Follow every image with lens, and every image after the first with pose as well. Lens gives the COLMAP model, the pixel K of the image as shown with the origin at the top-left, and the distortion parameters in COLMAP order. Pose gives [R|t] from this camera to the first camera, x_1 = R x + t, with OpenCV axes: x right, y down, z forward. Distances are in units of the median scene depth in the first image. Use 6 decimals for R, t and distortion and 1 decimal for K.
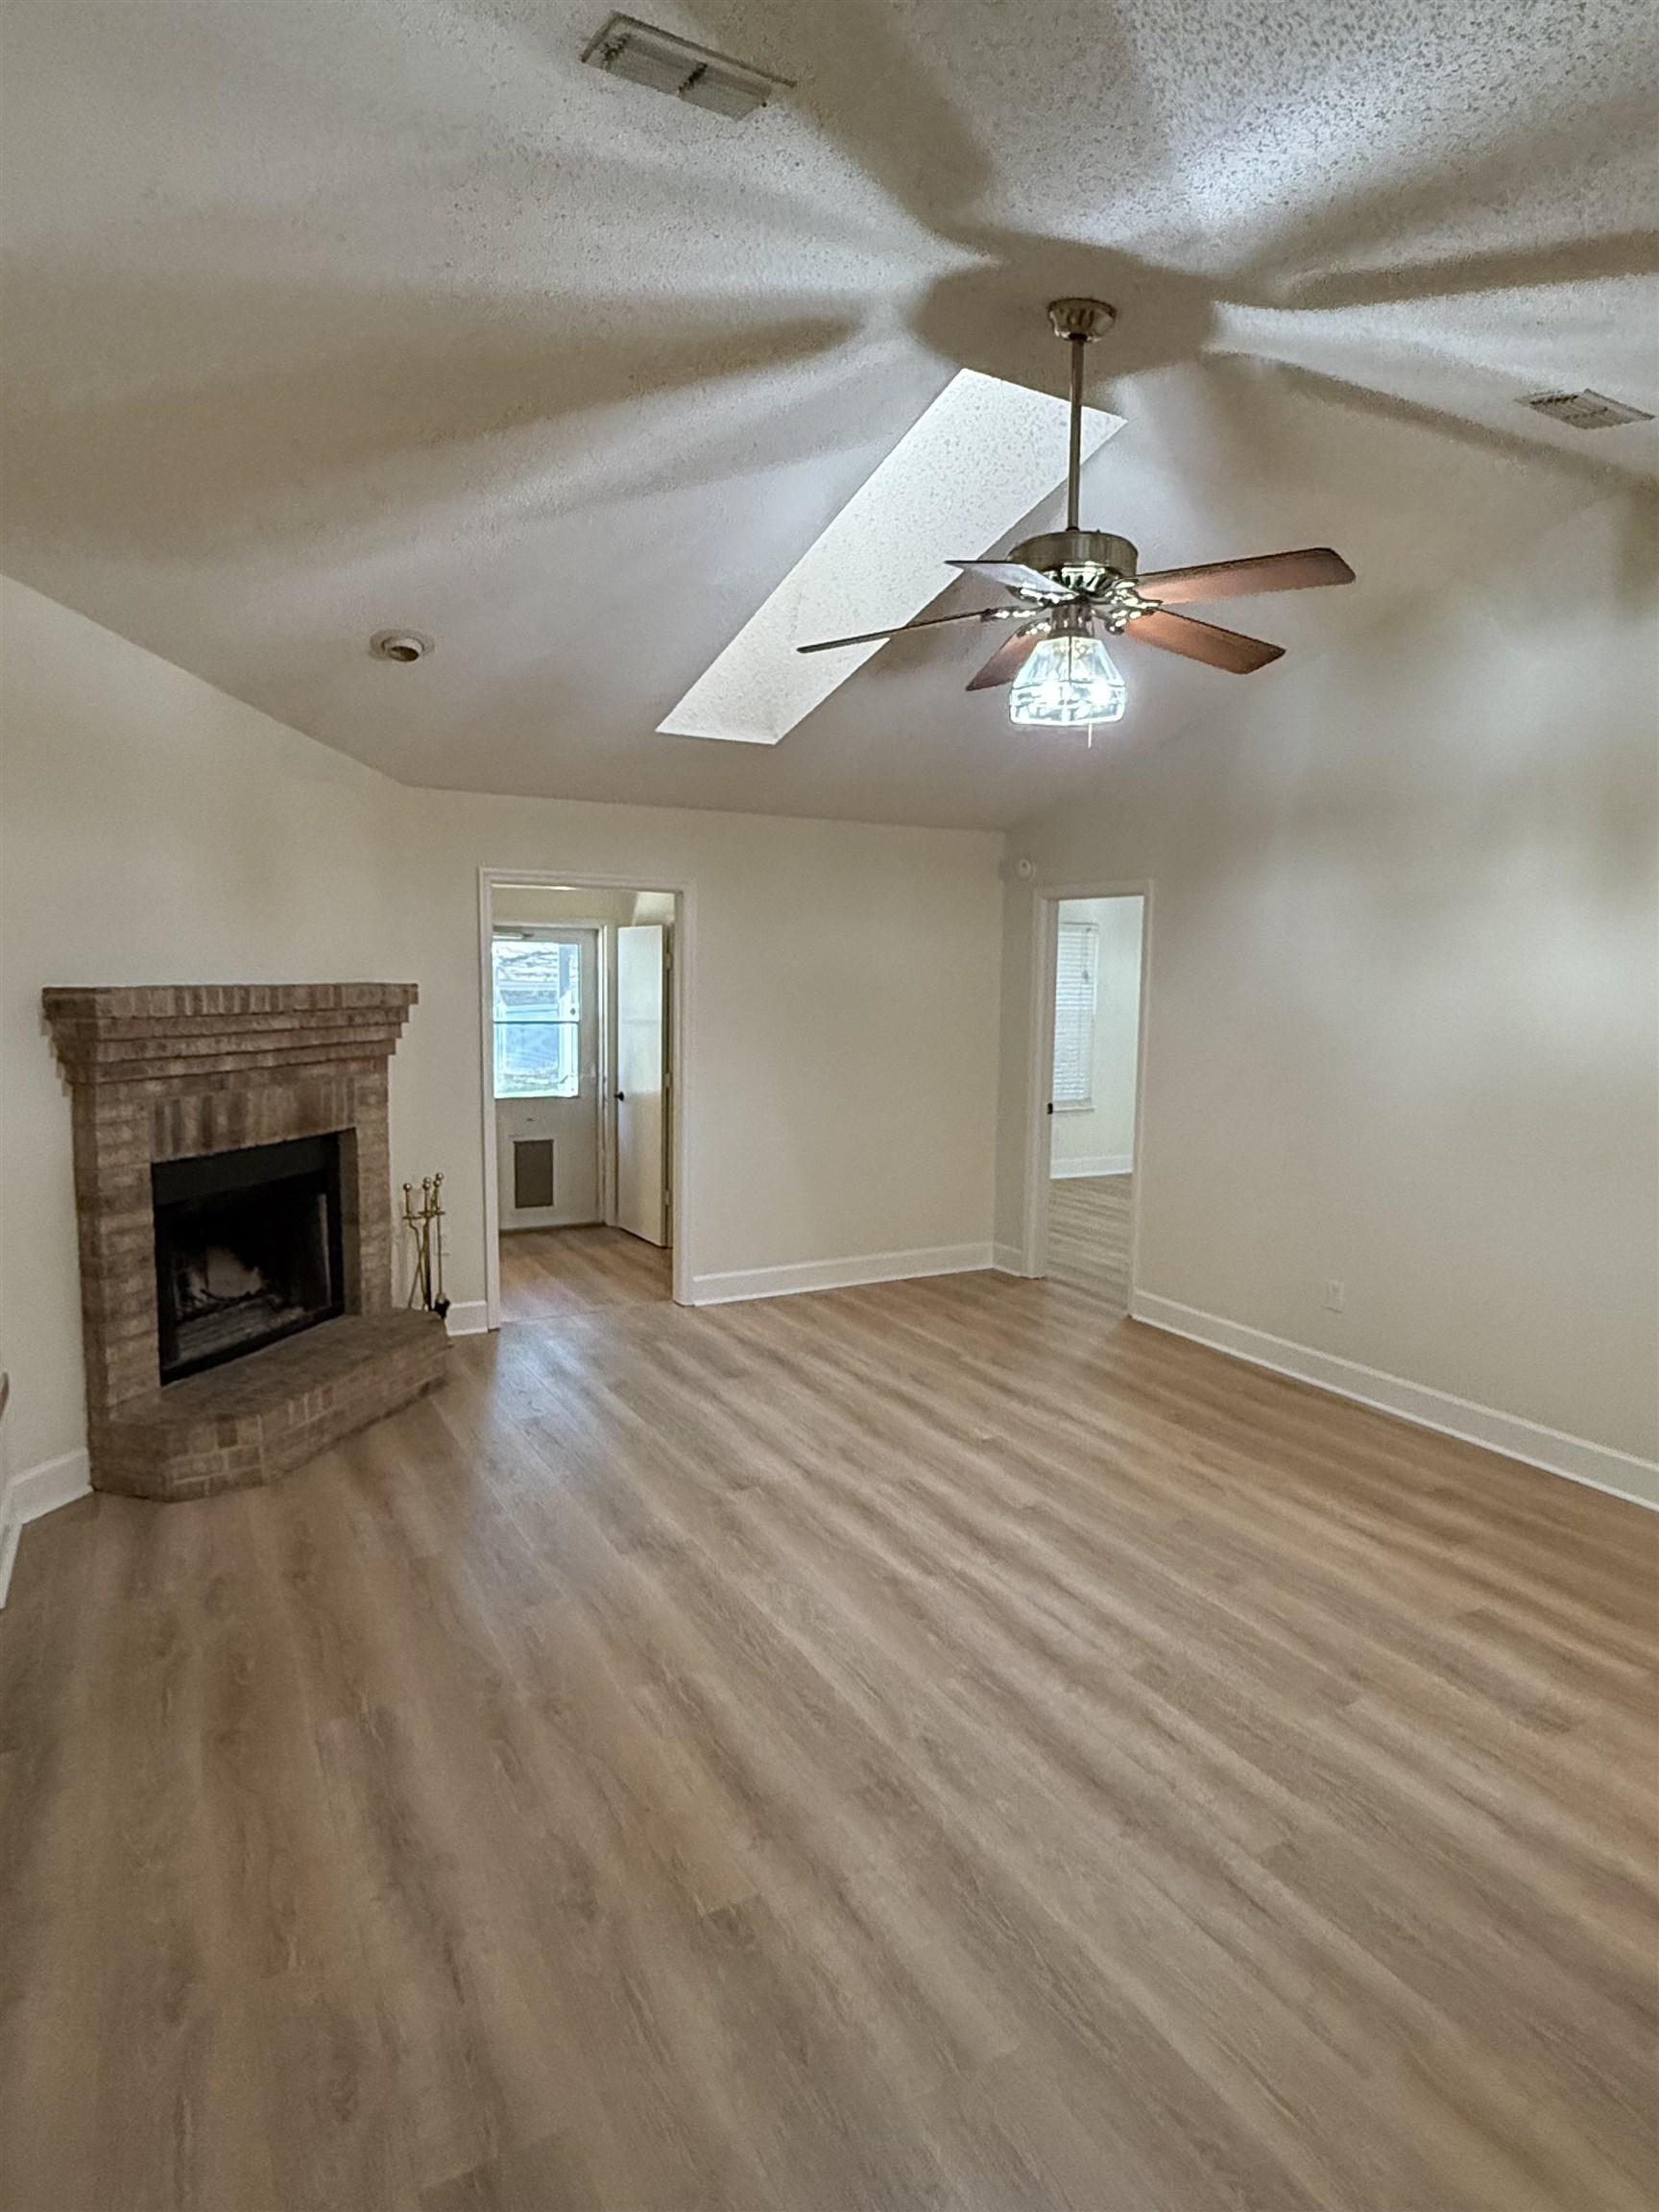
lens RADIAL K [[1276.4, 0, 820.8], [0, 1276.4, 1106.8], [0, 0, 1]] dist [0.002698, 0.000906]
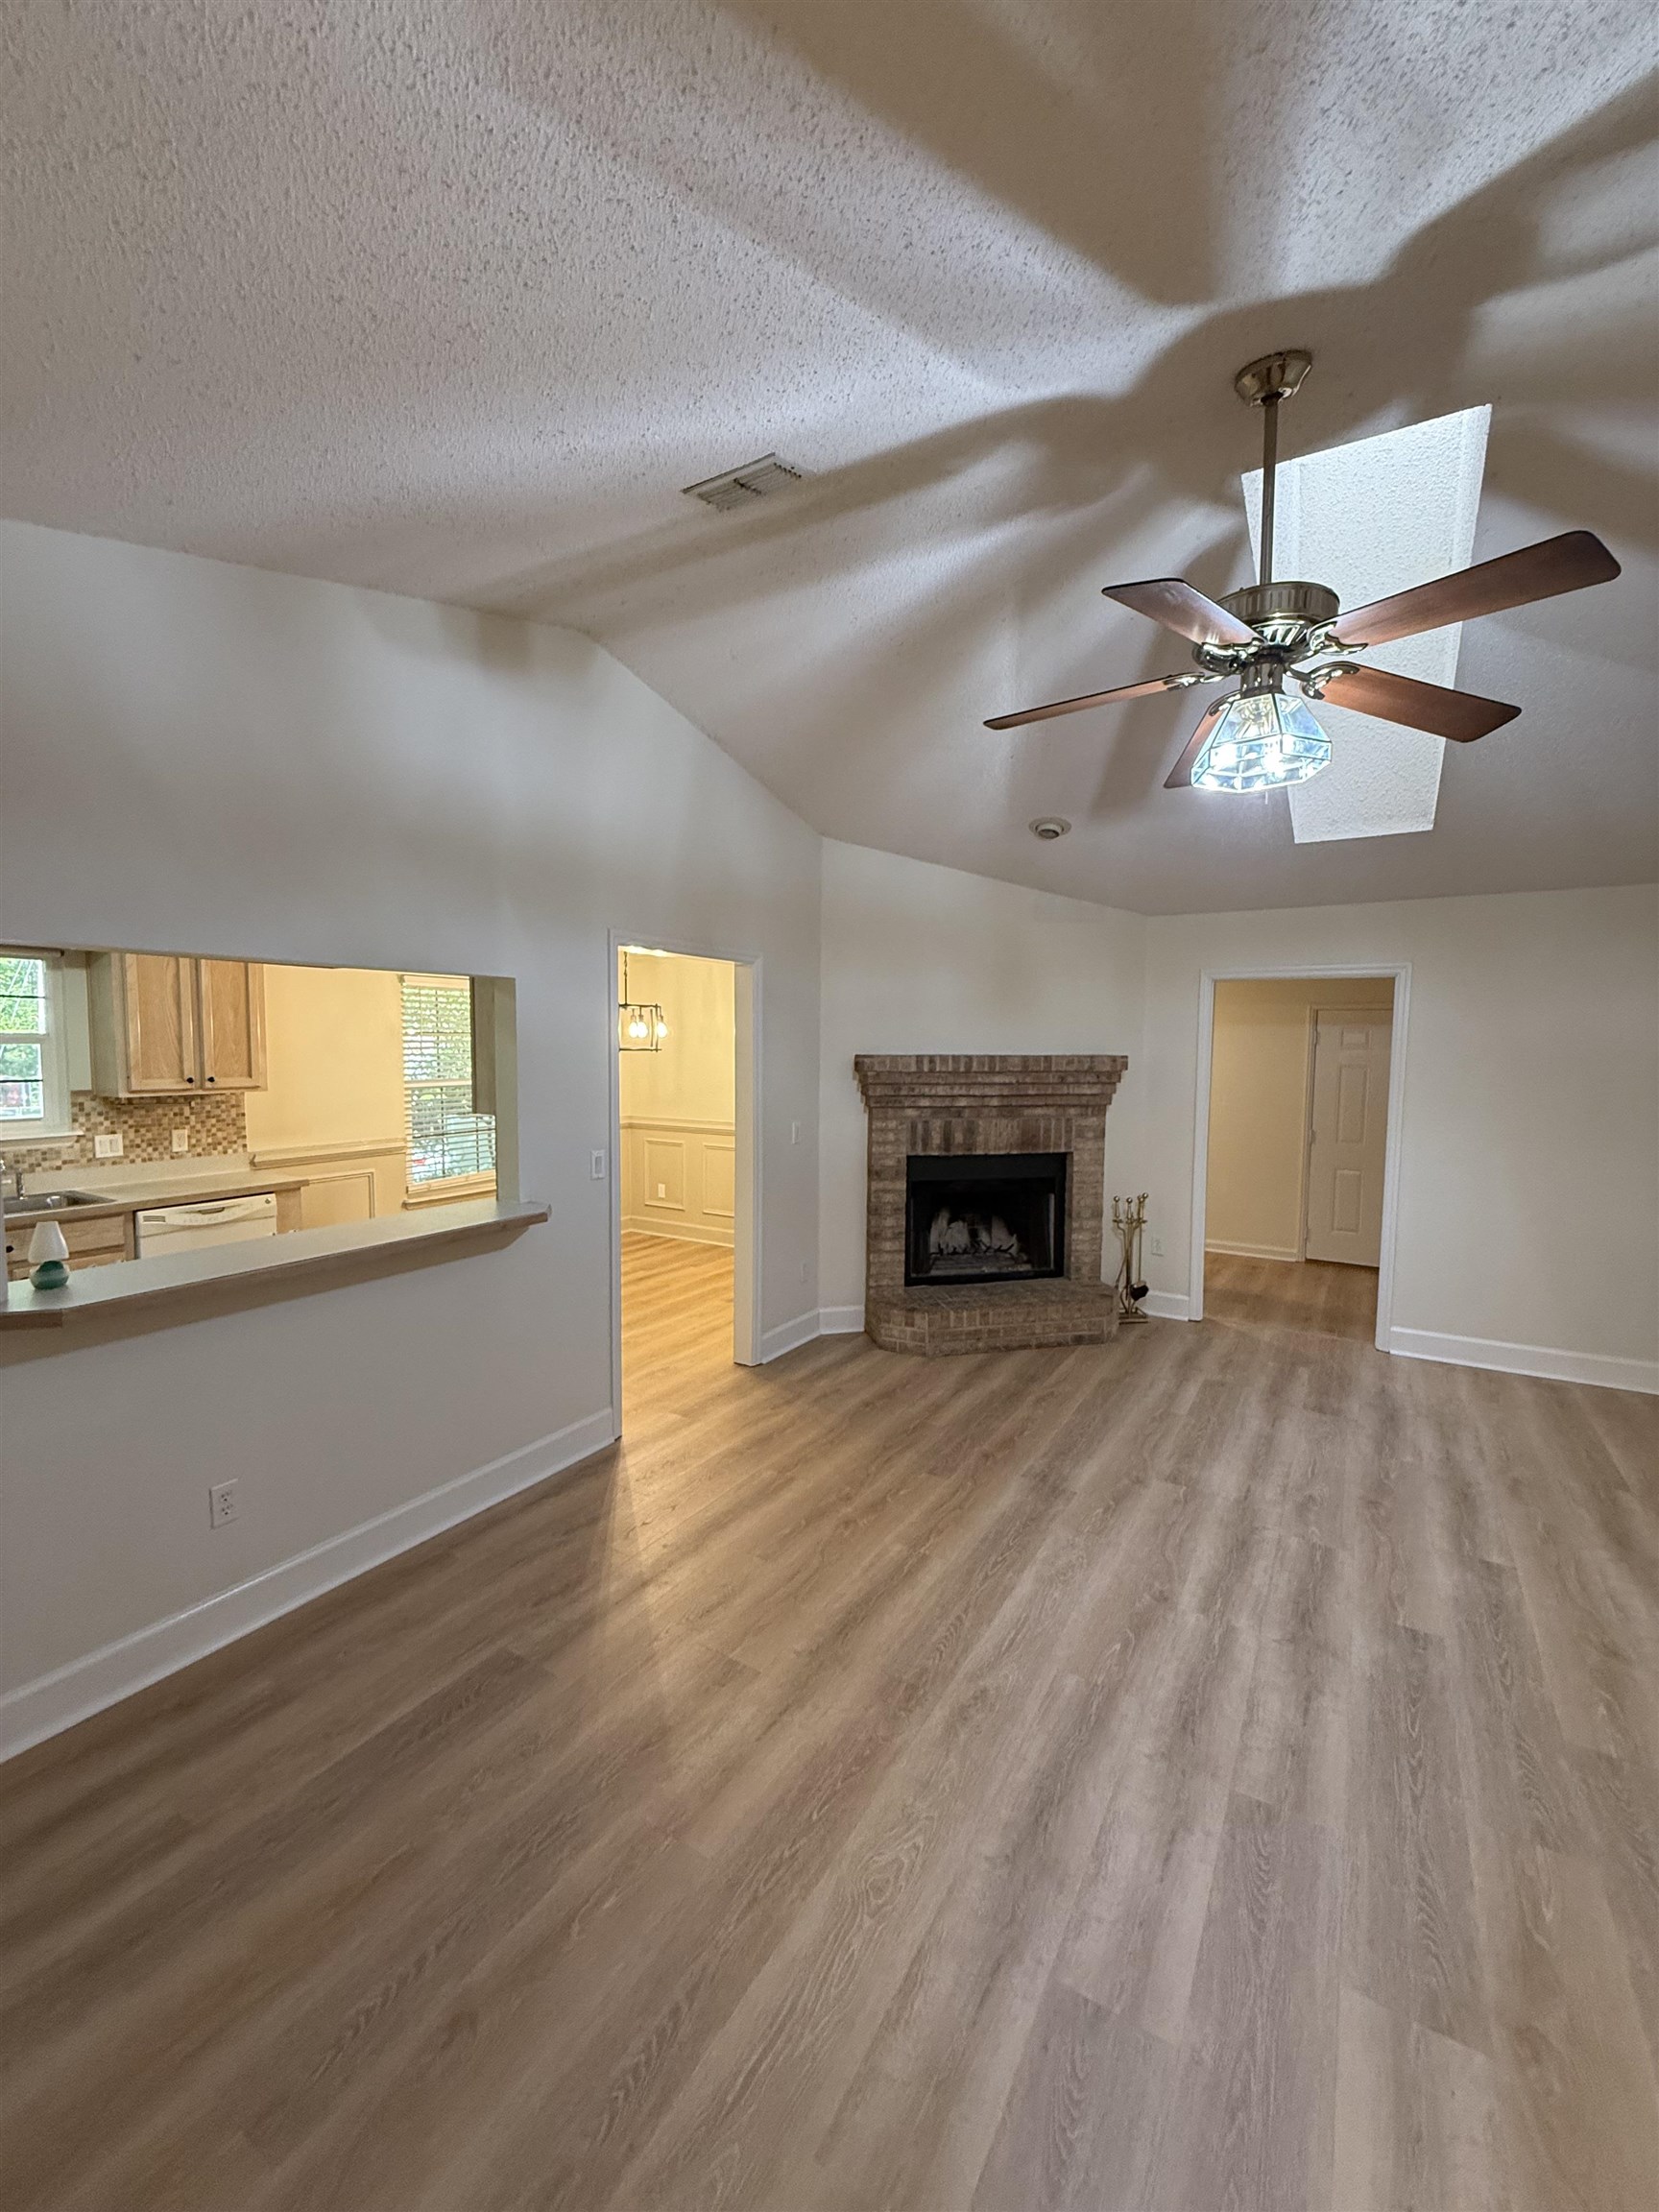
lens RADIAL K [[890.8, 0, 829.2], [0, 890.8, 1101.5], [0, 0, 1]] dist [0.003733, 0.000121]
pose [[0.497219, 0.048641, -0.866261, 0.457316], [-0.094620, 0.995512, 0.001588, -0.020150], [0.862450, 0.081176, 0.499590, 0.280279]]
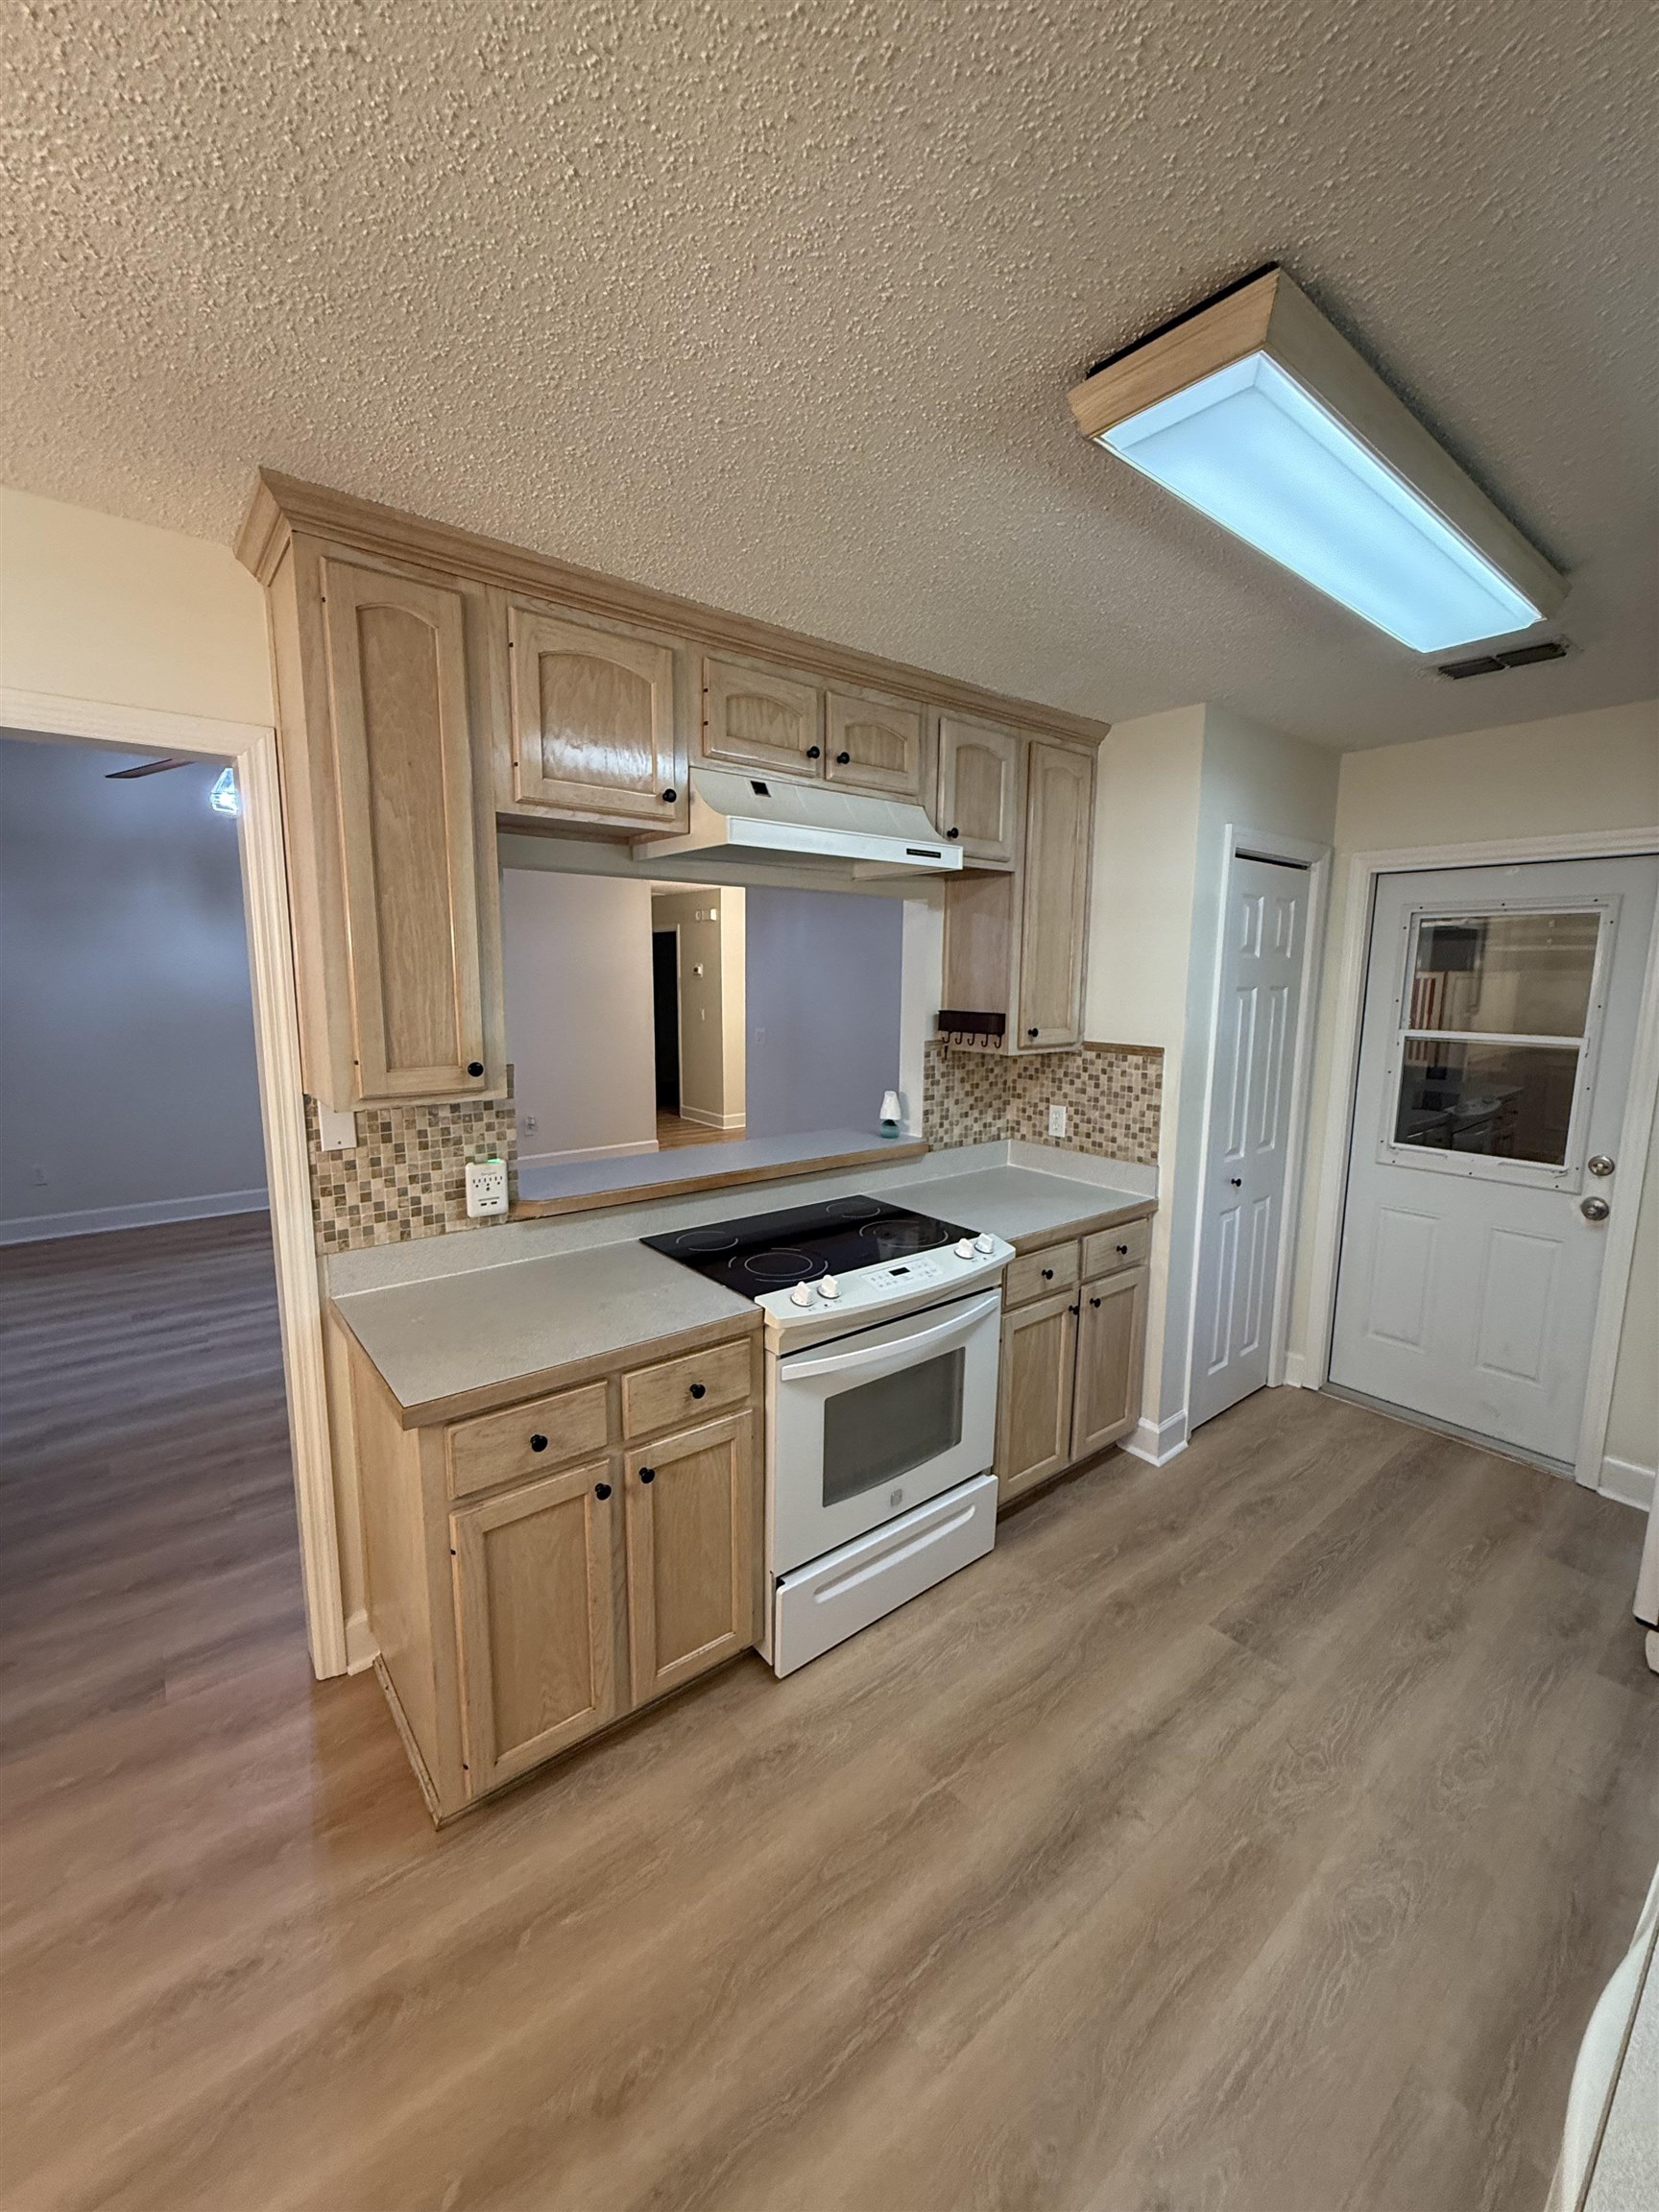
lens RADIAL K [[890.8, 0, 824.9], [0, 890.8, 1099.2], [0, 0, 1]] dist [0.003733, 0.000121]
pose [[-0.174634, -0.163024, 0.971044, -0.903263], [0.091951, 0.979189, 0.180928, -0.049815], [-0.980331, 0.120885, -0.156009, 0.316973]]
